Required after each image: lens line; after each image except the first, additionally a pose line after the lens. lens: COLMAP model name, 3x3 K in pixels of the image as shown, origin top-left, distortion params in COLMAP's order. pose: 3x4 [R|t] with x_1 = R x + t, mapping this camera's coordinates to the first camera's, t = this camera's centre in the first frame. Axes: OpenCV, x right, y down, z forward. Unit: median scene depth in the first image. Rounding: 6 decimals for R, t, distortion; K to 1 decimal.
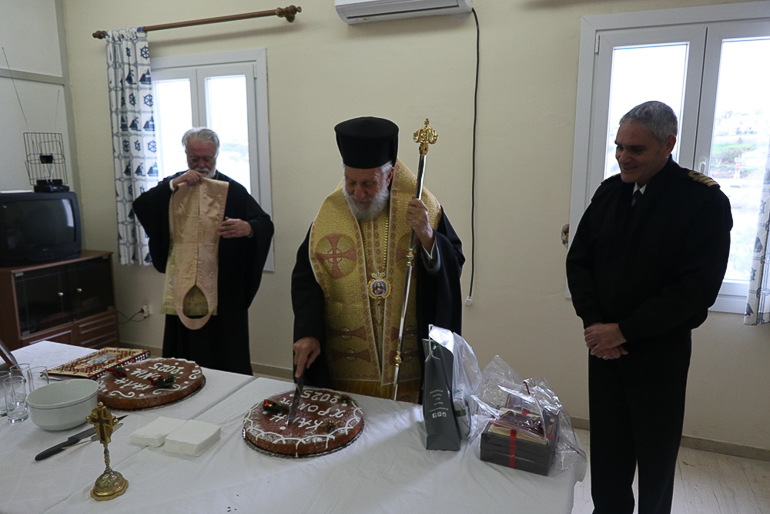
lens RADIAL K [[532.5, 0, 385.0], [0, 532.5, 257.0], [0, 0, 1]] dist [-0.004221, -0.001387]
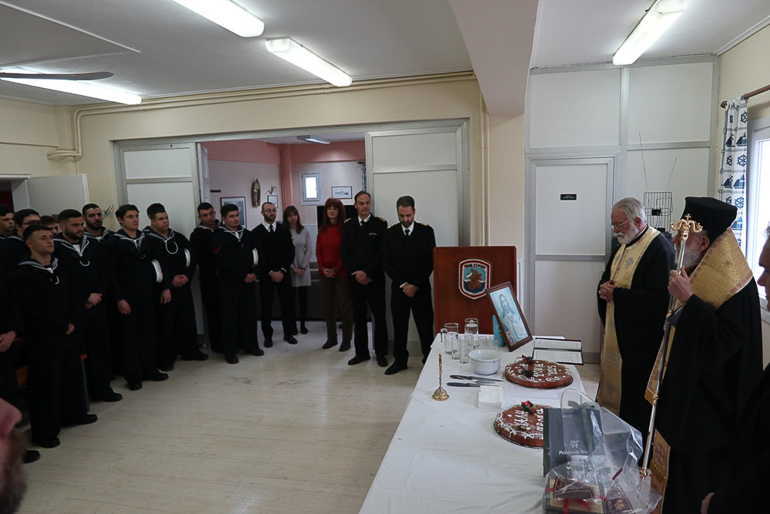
lens RADIAL K [[532.5, 0, 385.0], [0, 532.5, 257.0], [0, 0, 1]] dist [-0.004221, -0.001387]
pose [[0.152651, 0.124179, -0.980447, 0.569842], [-0.146953, 0.983898, 0.101736, -0.113346], [0.977293, 0.128550, 0.168442, 0.145652]]
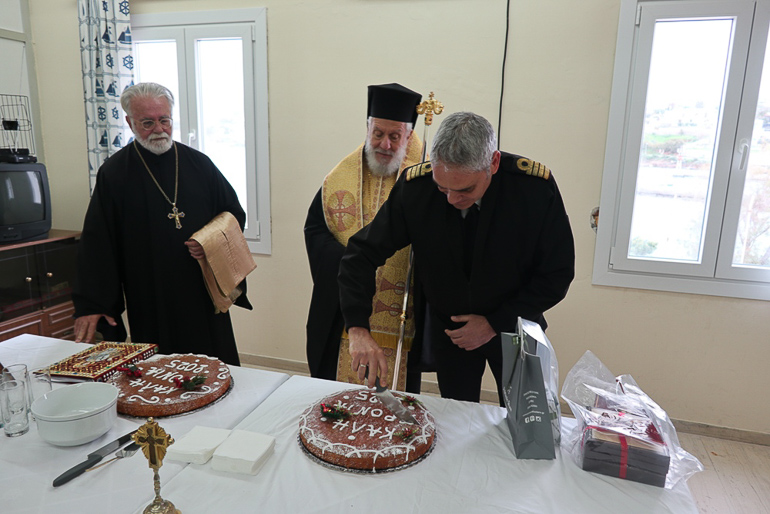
lens RADIAL K [[532.5, 0, 385.0], [0, 532.5, 257.0], [0, 0, 1]] dist [-0.004221, -0.001387]
pose [[0.996167, 0.005558, 0.087290, -0.099313], [-0.008167, 0.999530, 0.029555, 0.002186], [-0.087084, -0.030155, 0.995744, 0.069935]]
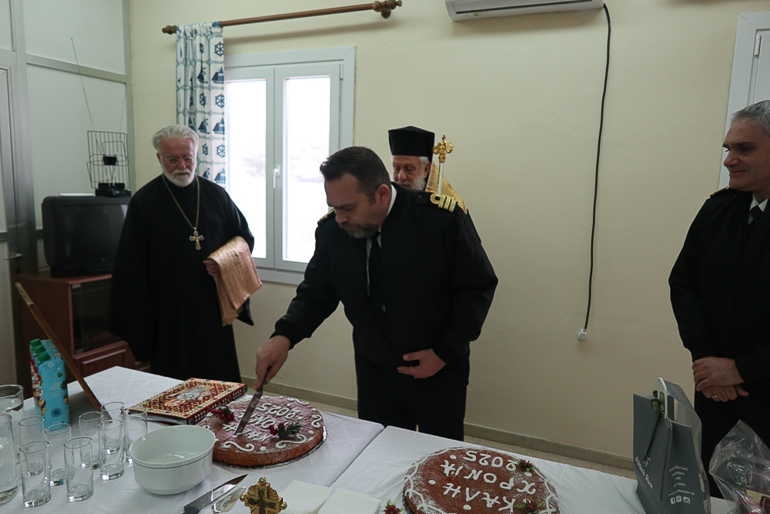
lens RADIAL K [[532.5, 0, 385.0], [0, 532.5, 257.0], [0, 0, 1]] dist [-0.004221, -0.001387]
pose [[0.999210, 0.032976, -0.022159, -0.140683], [-0.033710, 0.998866, -0.033615, -0.003663], [0.021025, 0.034336, 0.999189, 0.103105]]
